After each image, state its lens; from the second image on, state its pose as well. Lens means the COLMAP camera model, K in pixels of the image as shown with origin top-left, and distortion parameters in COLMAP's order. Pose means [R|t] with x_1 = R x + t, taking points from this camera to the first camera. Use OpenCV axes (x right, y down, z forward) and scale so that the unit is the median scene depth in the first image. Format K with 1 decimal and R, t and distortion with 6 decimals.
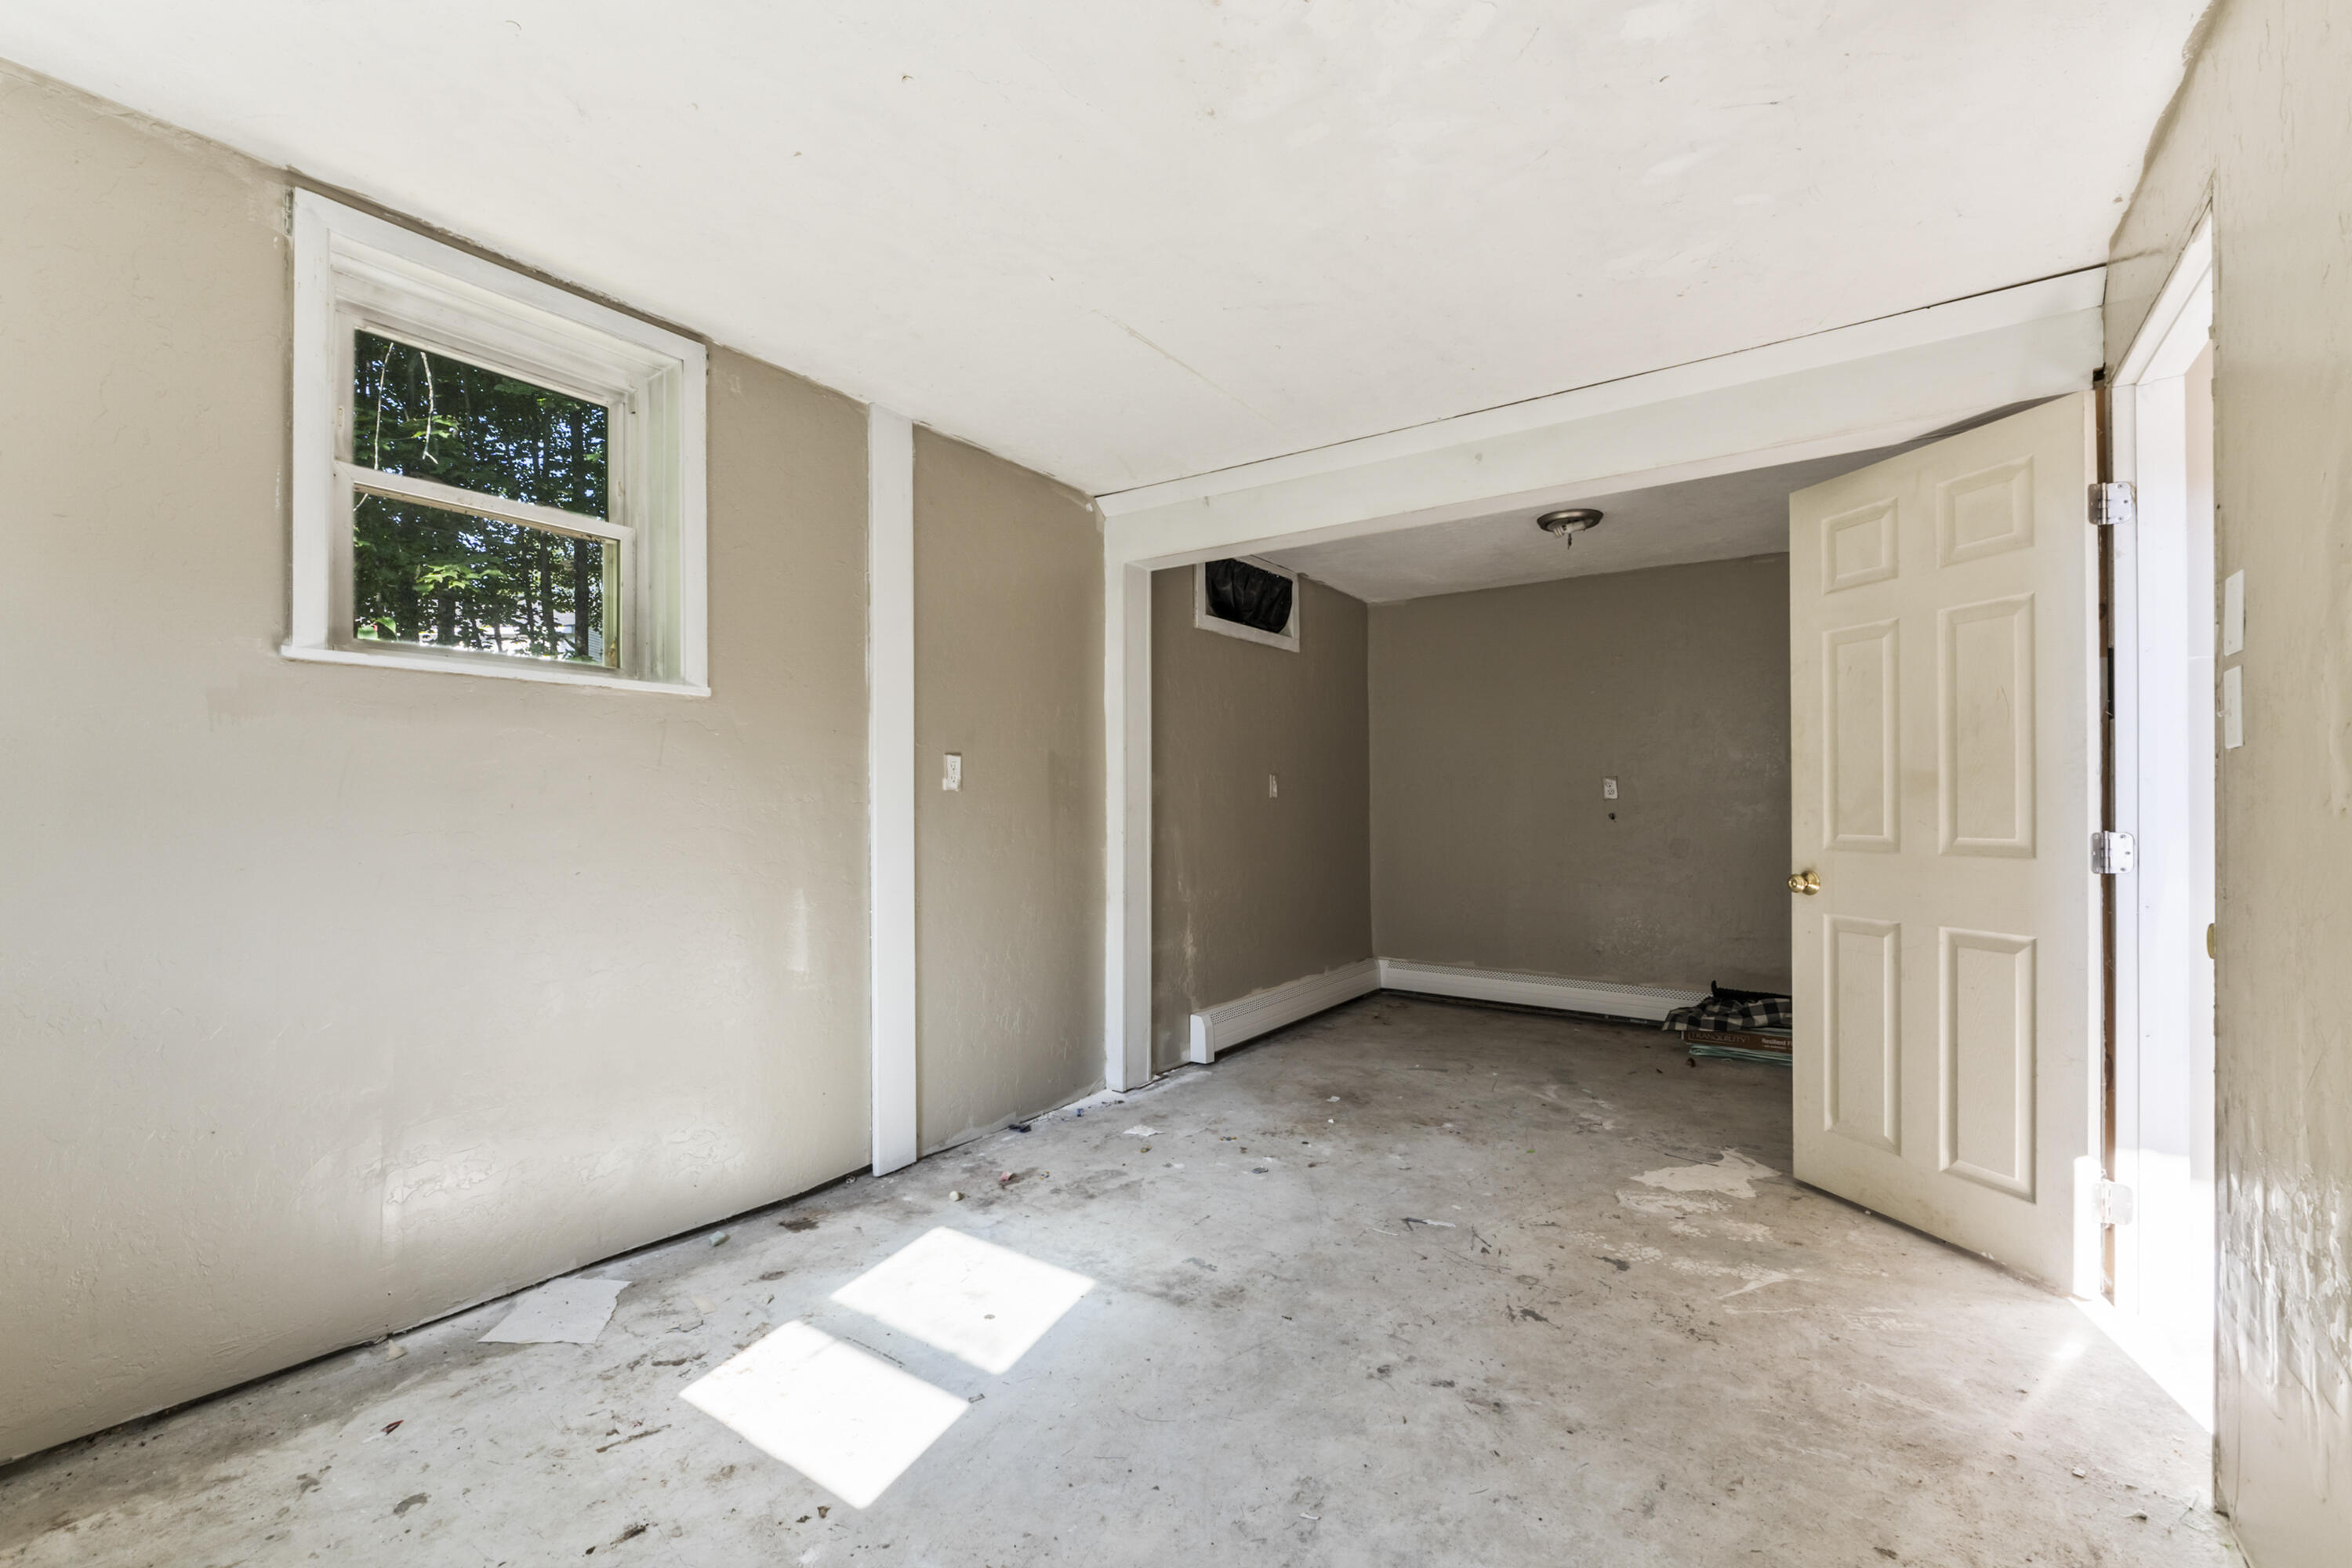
lens RADIAL K [[1004.9, 0, 1179.3], [0, 1004.9, 786.1], [0, 0, 1]] dist [-0.003467, -0.000254]
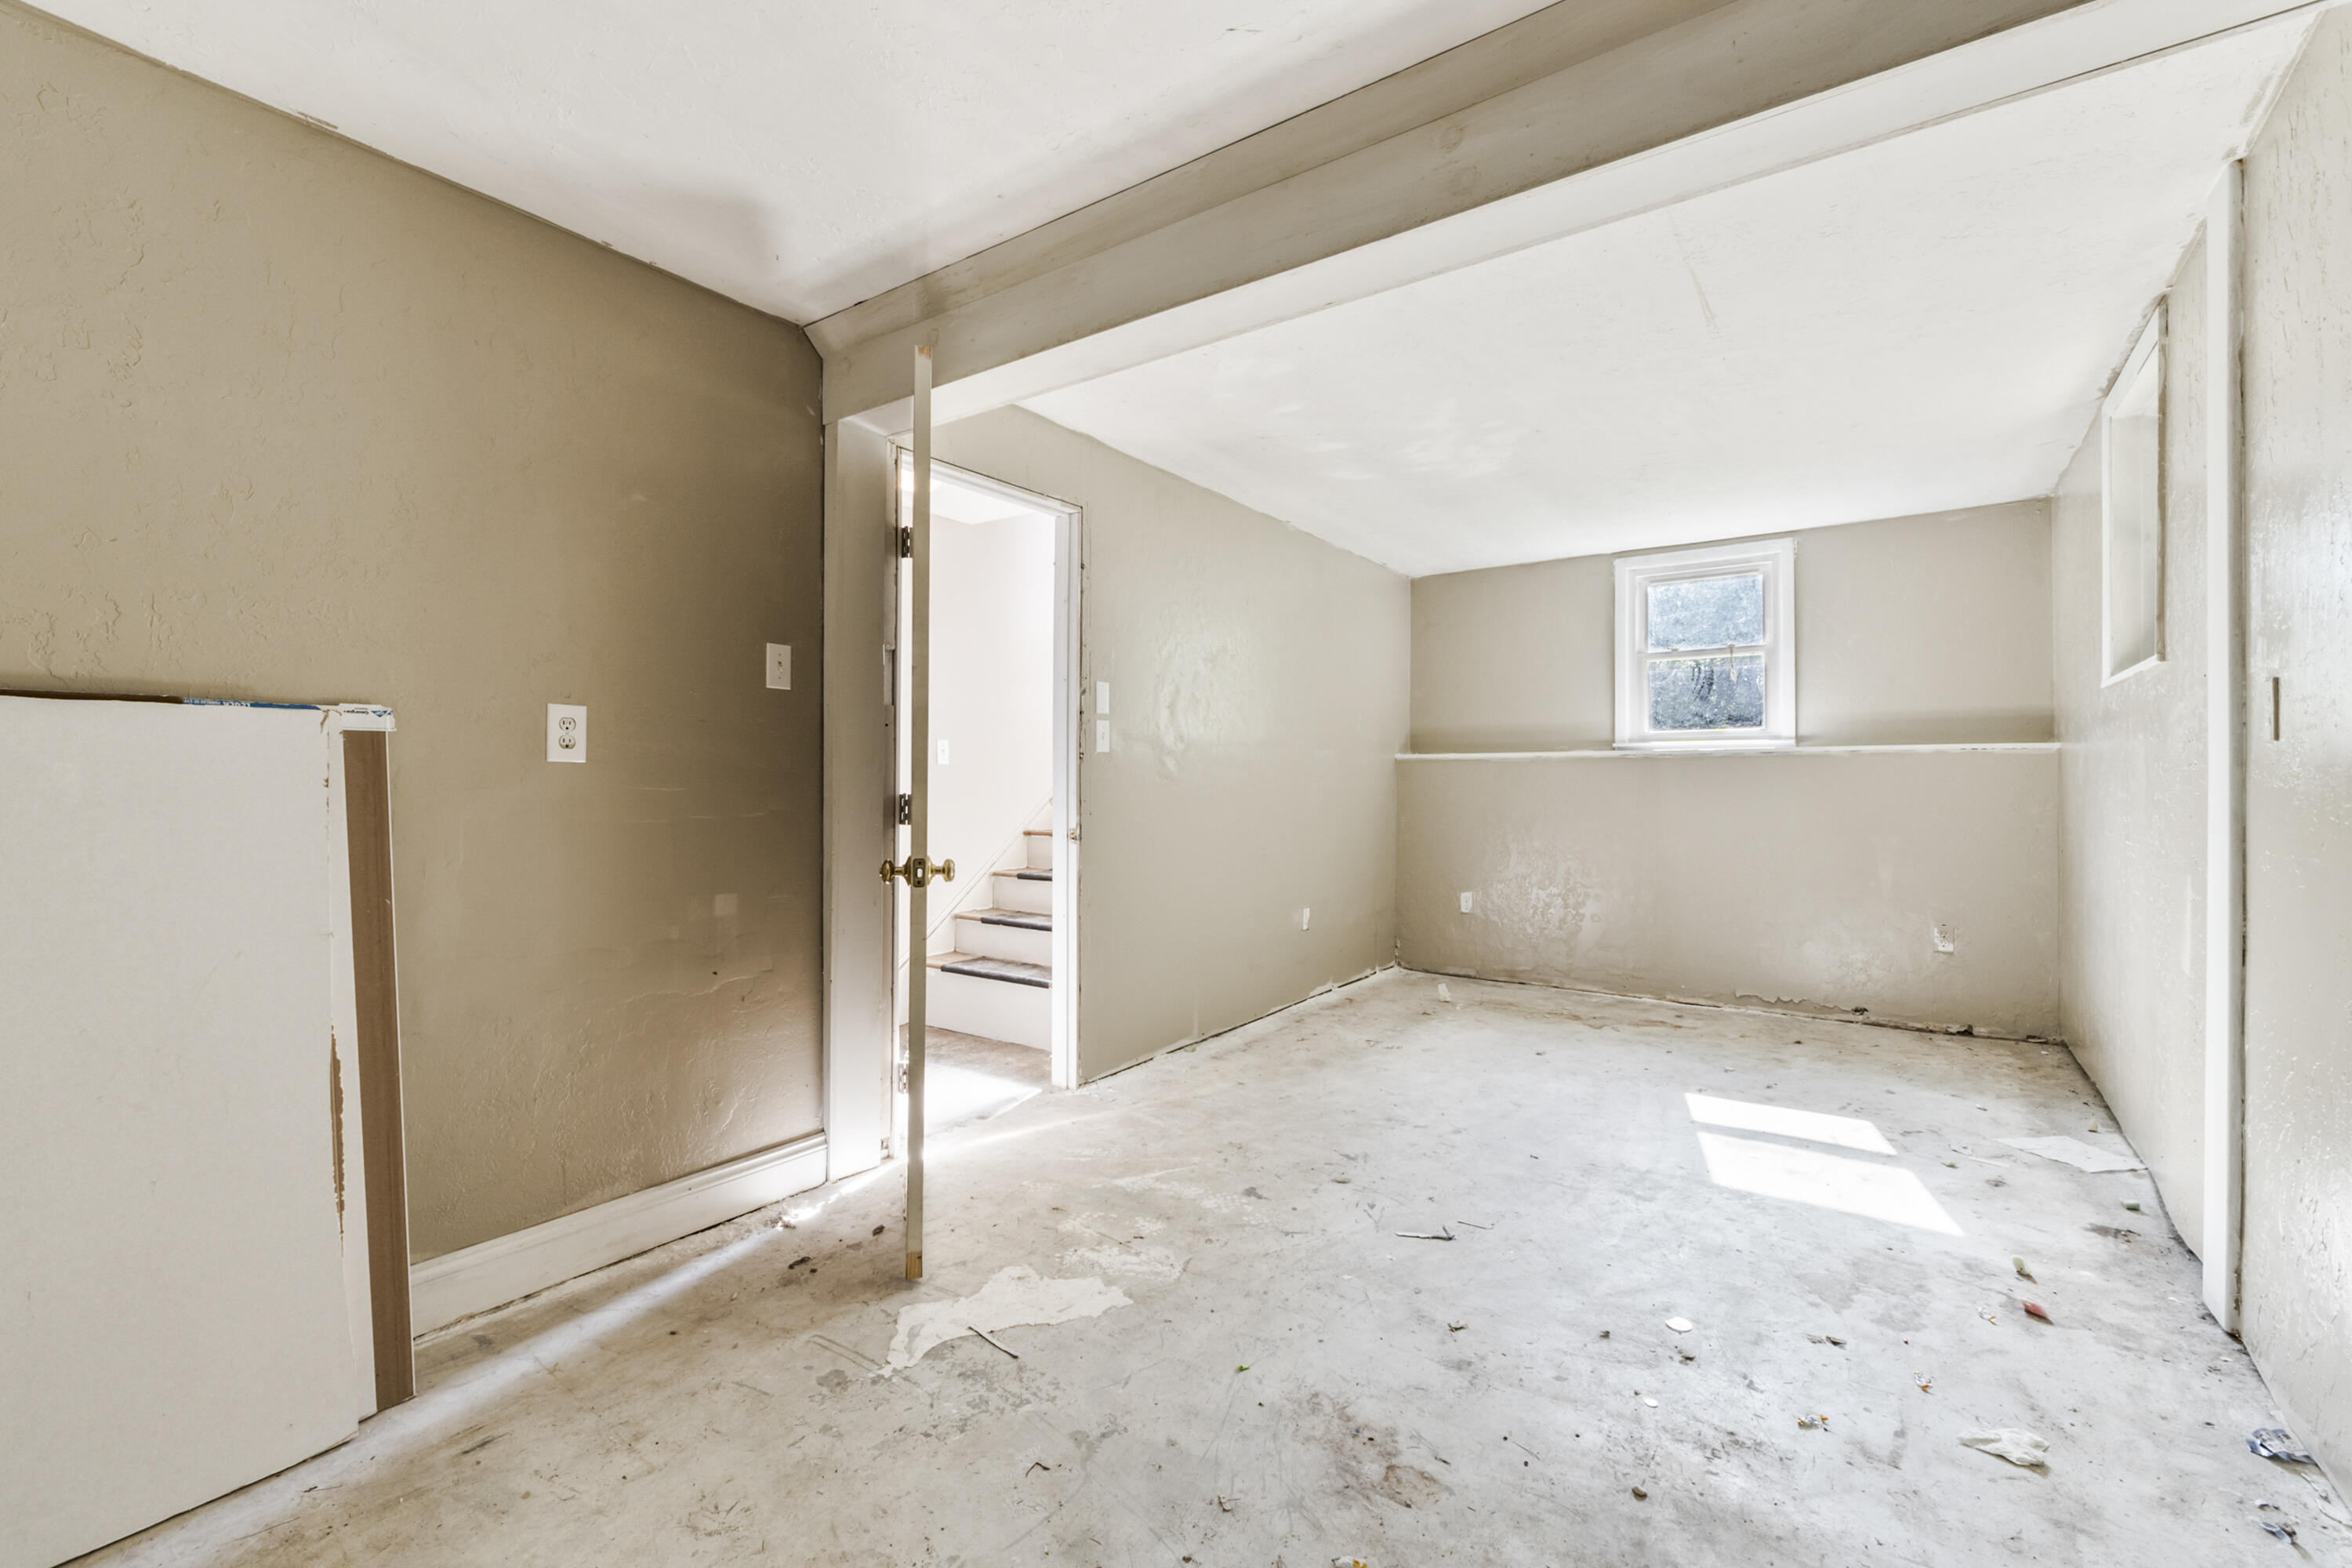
lens RADIAL K [[1004.9, 0, 1169.1], [0, 1004.9, 780.3], [0, 0, 1]] dist [-0.003467, -0.000254]
pose [[-0.999737, -0.005204, 0.022313, 0.507726], [-0.005681, 0.999756, -0.021362, 0.051156], [-0.022197, -0.021483, -0.999523, 2.111808]]
